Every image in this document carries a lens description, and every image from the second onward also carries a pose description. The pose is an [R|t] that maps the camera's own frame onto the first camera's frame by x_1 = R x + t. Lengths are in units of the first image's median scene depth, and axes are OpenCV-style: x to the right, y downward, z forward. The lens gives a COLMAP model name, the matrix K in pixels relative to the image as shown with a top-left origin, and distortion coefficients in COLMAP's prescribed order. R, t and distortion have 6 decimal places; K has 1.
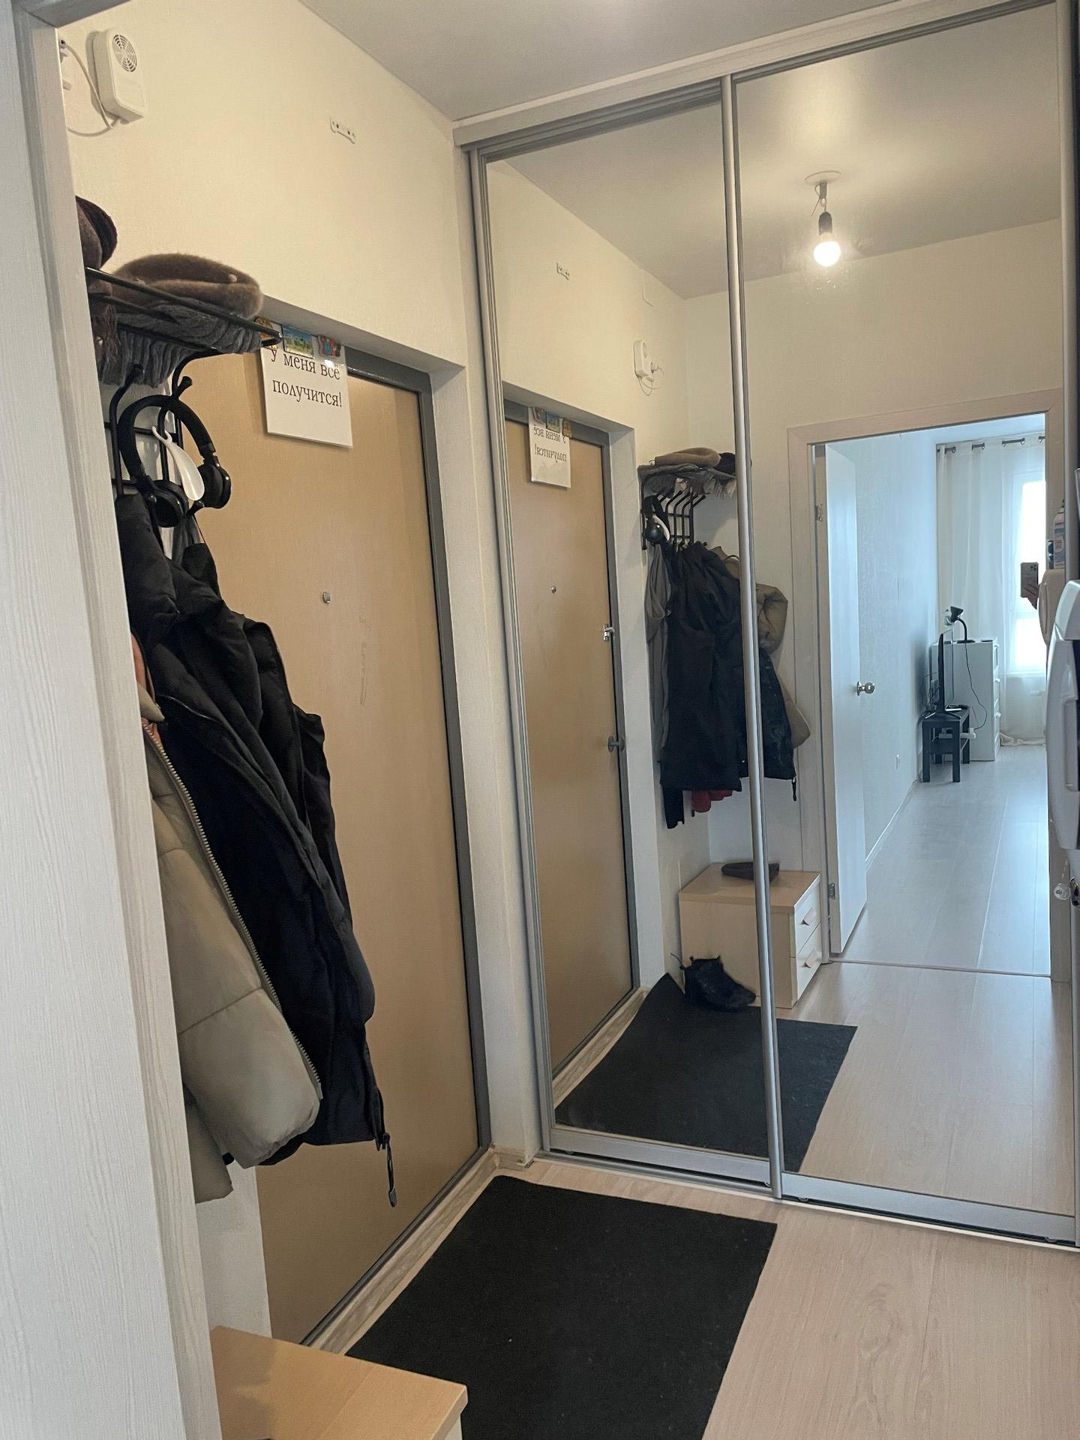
lens RADIAL K [[1104.2, 0, 540.0], [0, 1104.2, 720.0], [0, 0, 1]] dist [0.057013, 0.000209]
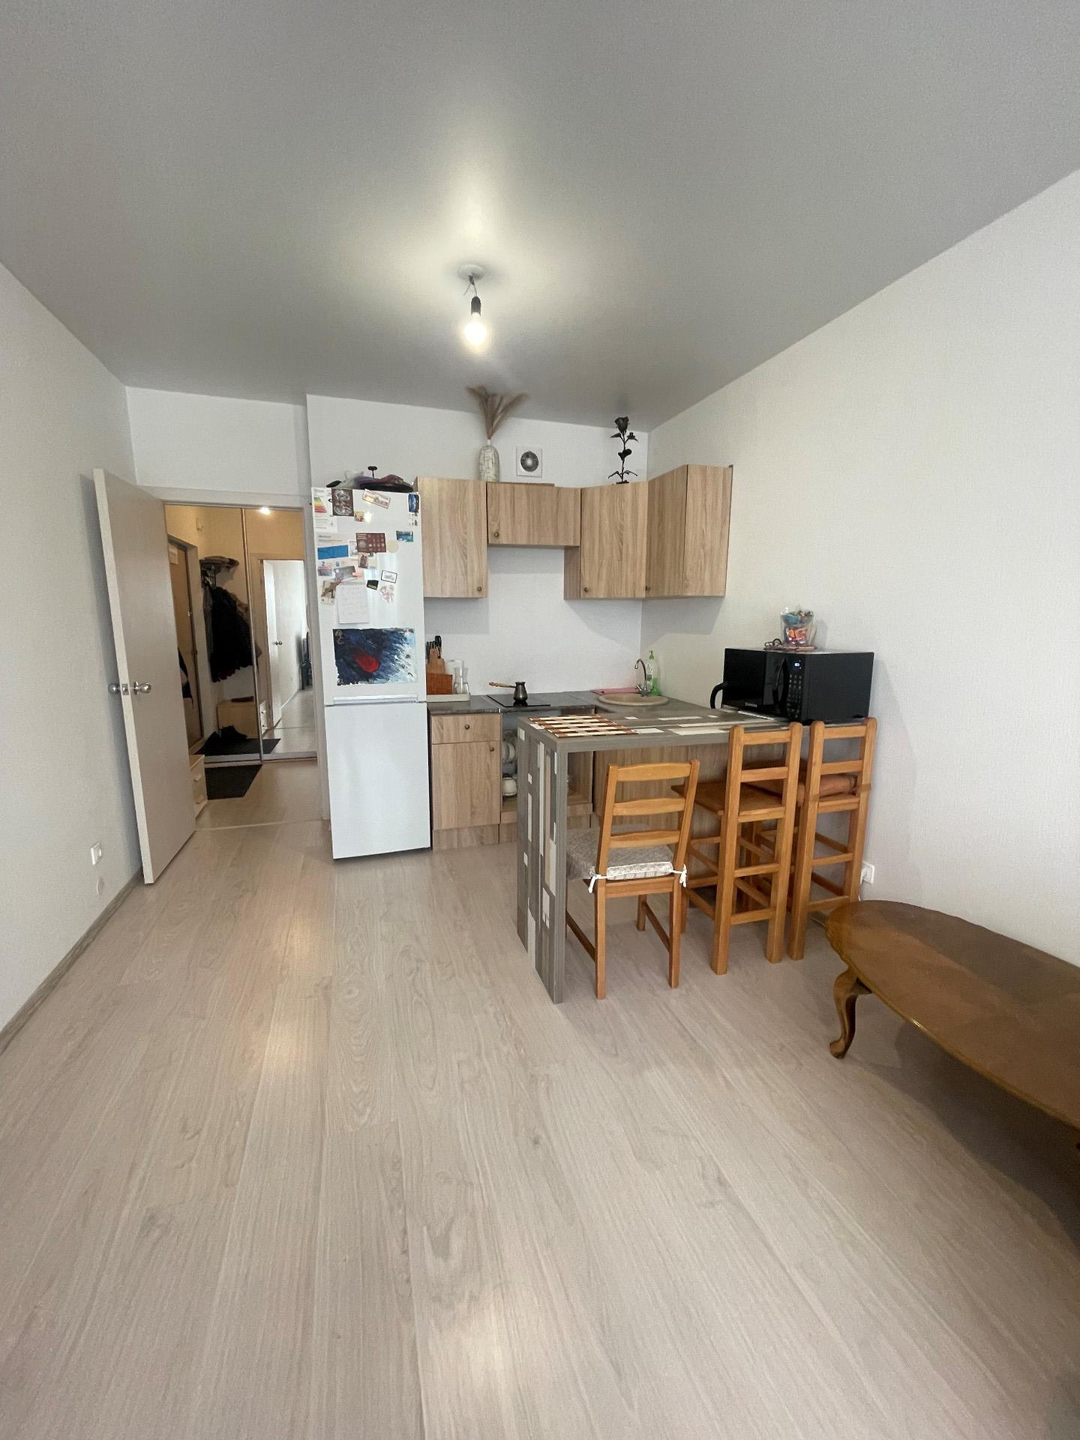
lens RADIAL K [[578.7, 0, 541.6], [0, 578.7, 719.5], [0, 0, 1]] dist [-0.001204, -0.000610]
pose [[0.752113, -0.043844, 0.657574, -0.251114], [0.015347, 0.998679, 0.049034, 0.135494], [-0.658856, -0.026787, 0.751792, -0.769325]]
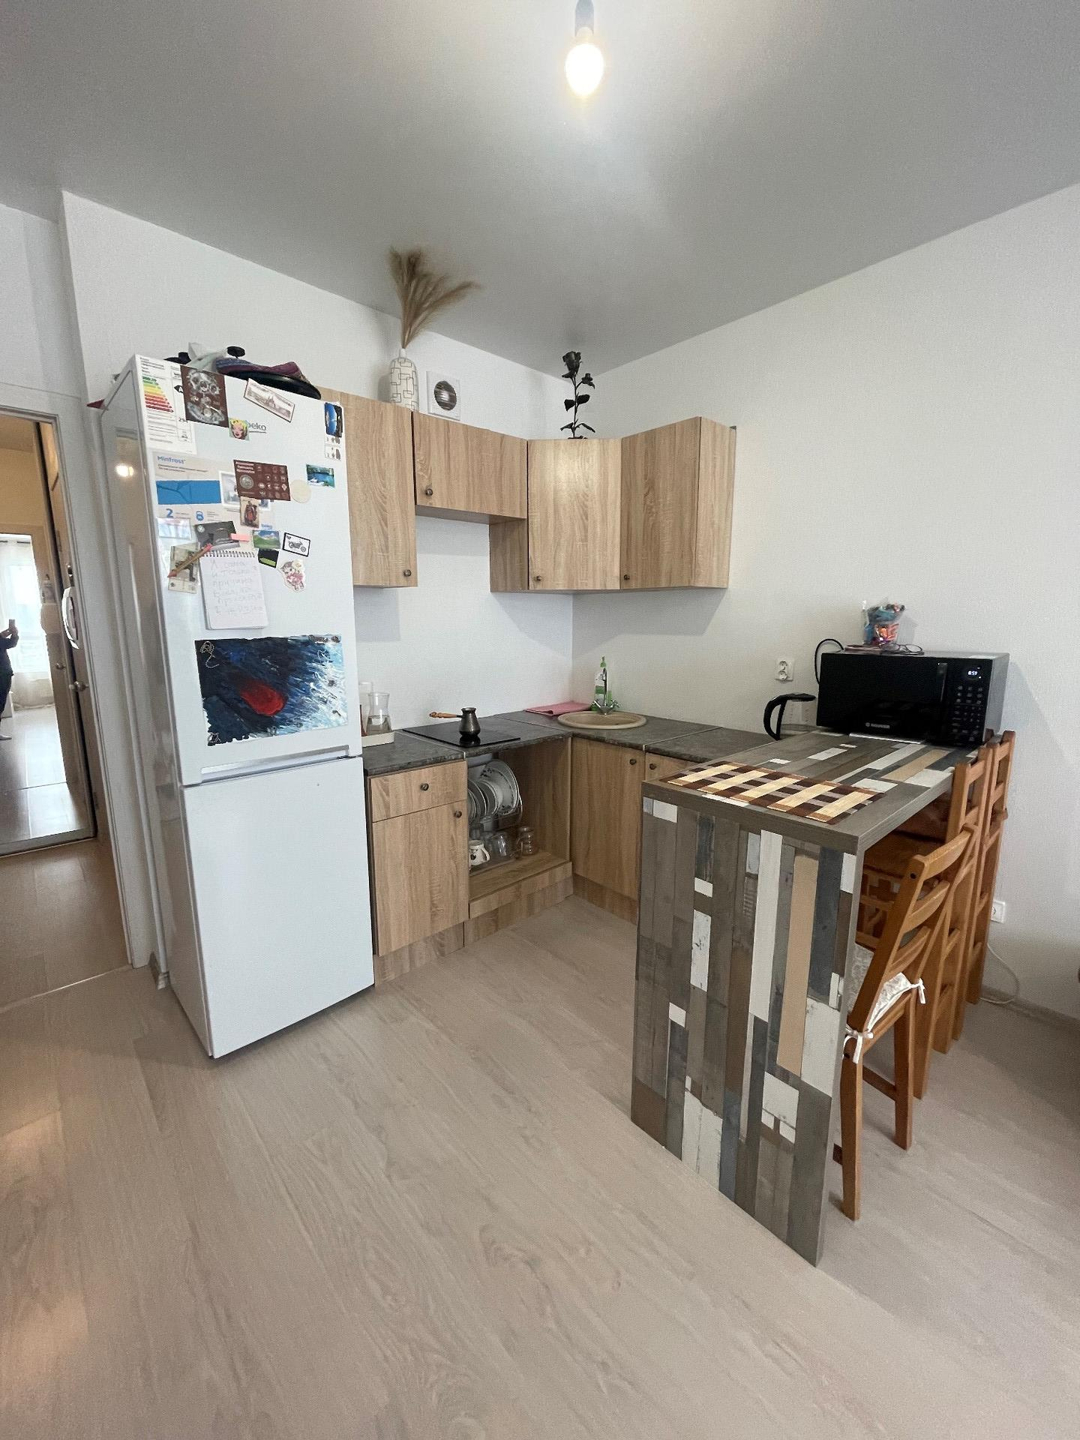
lens RADIAL K [[579.2, 0, 543.1], [0, 579.2, 718.9], [0, 0, 1]] dist [-0.016037, 0.007420]
pose [[0.407869, -0.093523, 0.908238, -0.221344], [0.074527, 0.994831, 0.068971, 0.096602], [-0.909994, 0.039557, 0.412731, -0.416155]]
